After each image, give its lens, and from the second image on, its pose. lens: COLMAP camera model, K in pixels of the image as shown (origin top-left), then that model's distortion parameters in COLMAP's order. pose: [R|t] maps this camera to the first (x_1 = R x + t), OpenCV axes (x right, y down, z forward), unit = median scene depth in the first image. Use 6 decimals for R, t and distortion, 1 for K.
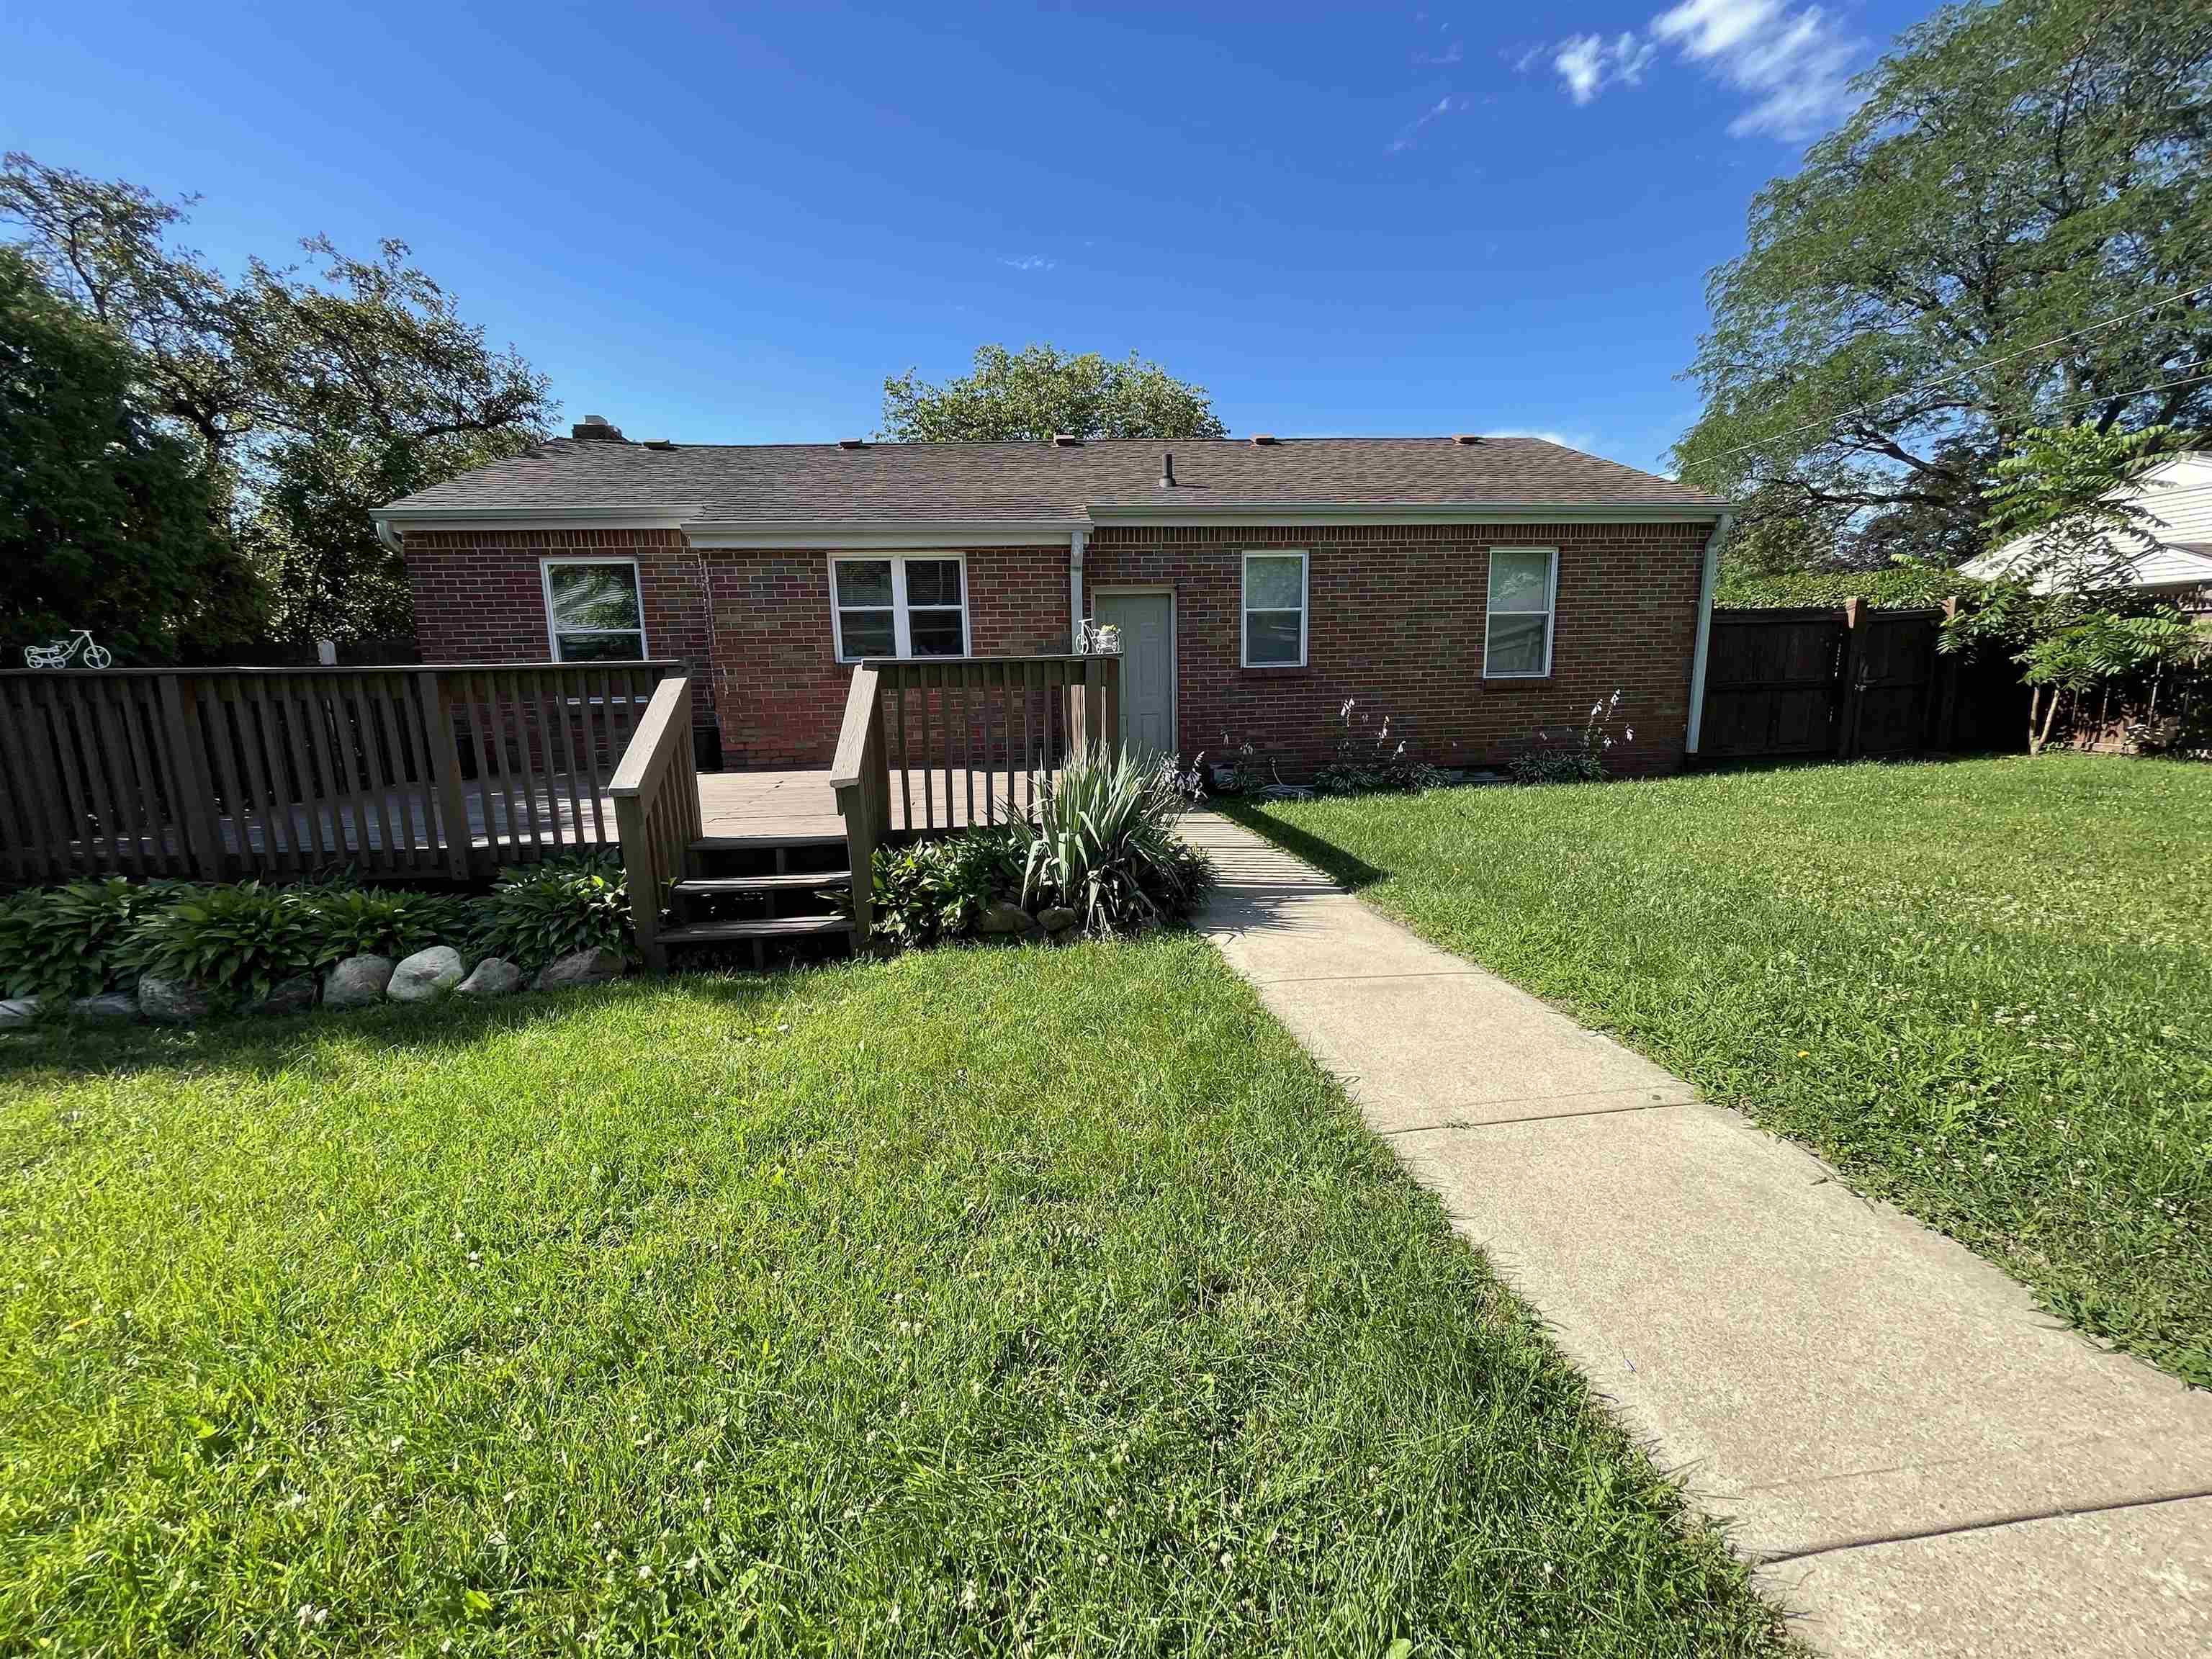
lens RADIAL K [[893.6, 0, 1100.5], [0, 893.6, 832.6], [0, 0, 1]] dist [-0.002471, 0.000290]
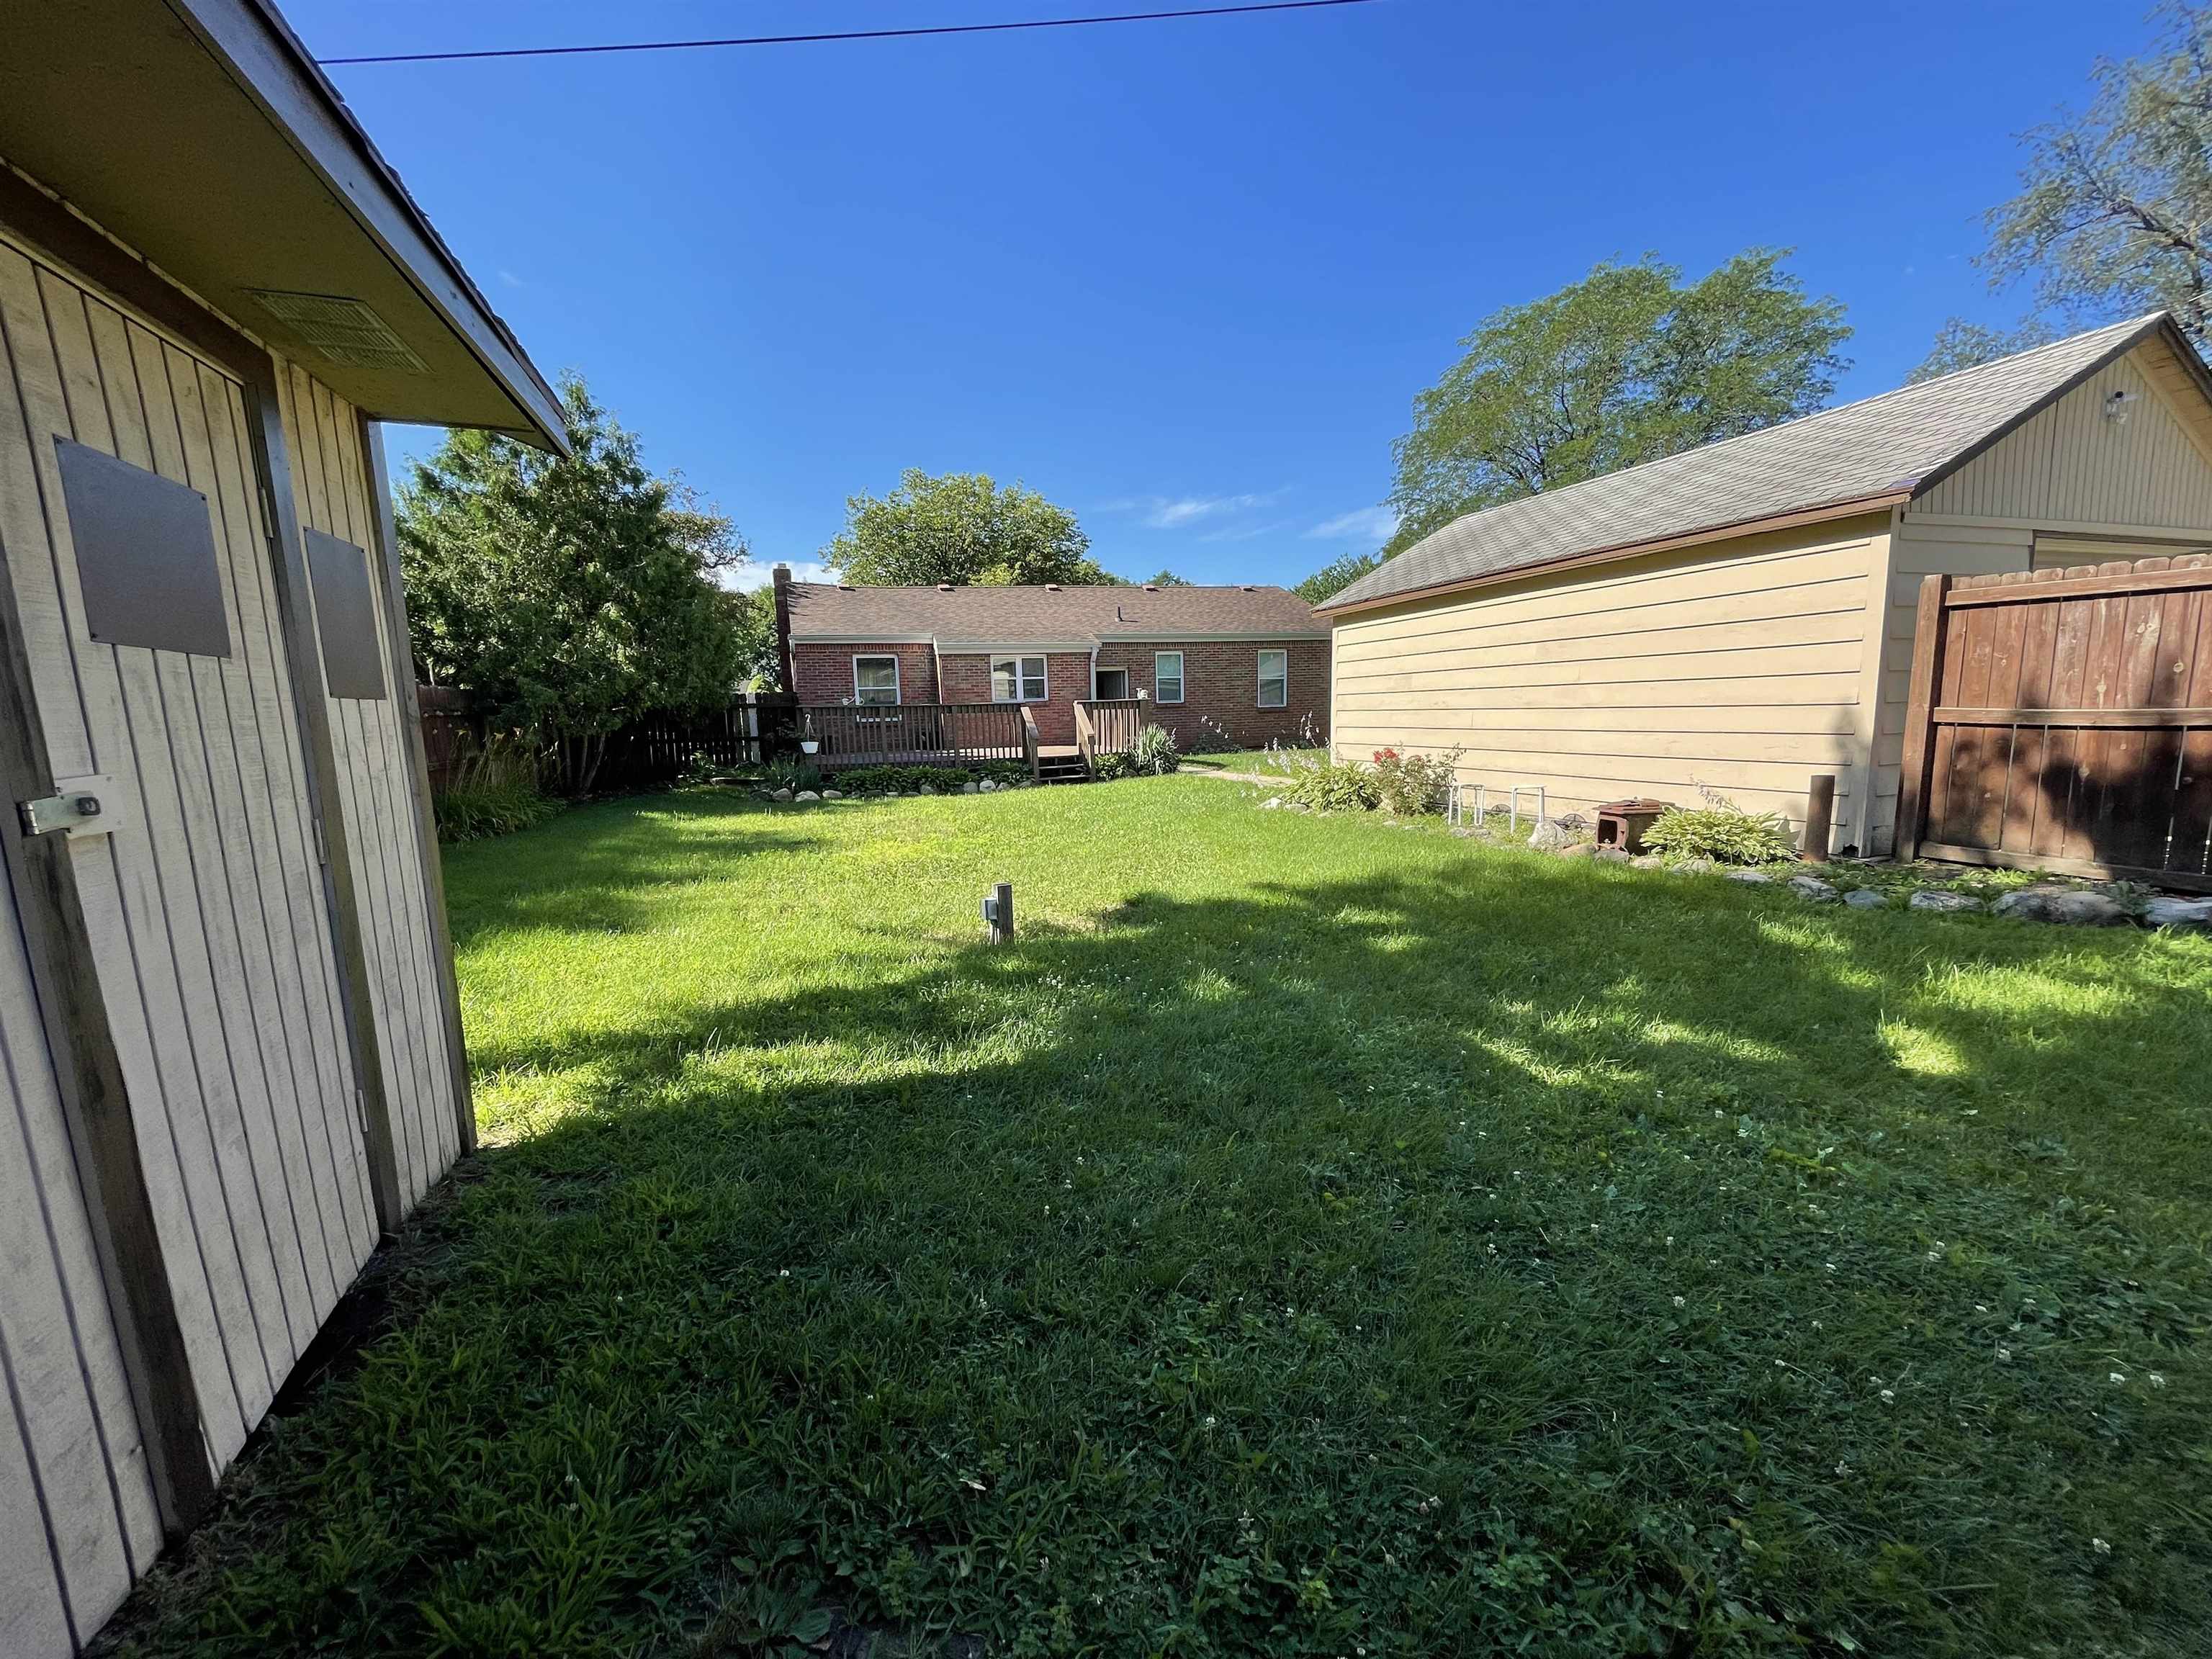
lens RADIAL K [[893.6, 0, 1110.1], [0, 893.6, 841.2], [0, 0, 1]] dist [-0.002471, 0.000290]
pose [[0.975682, -0.039923, 0.215526, -0.490215], [0.046168, 0.998645, -0.024016, 0.228182], [-0.214275, 0.033382, 0.976203, -1.248347]]
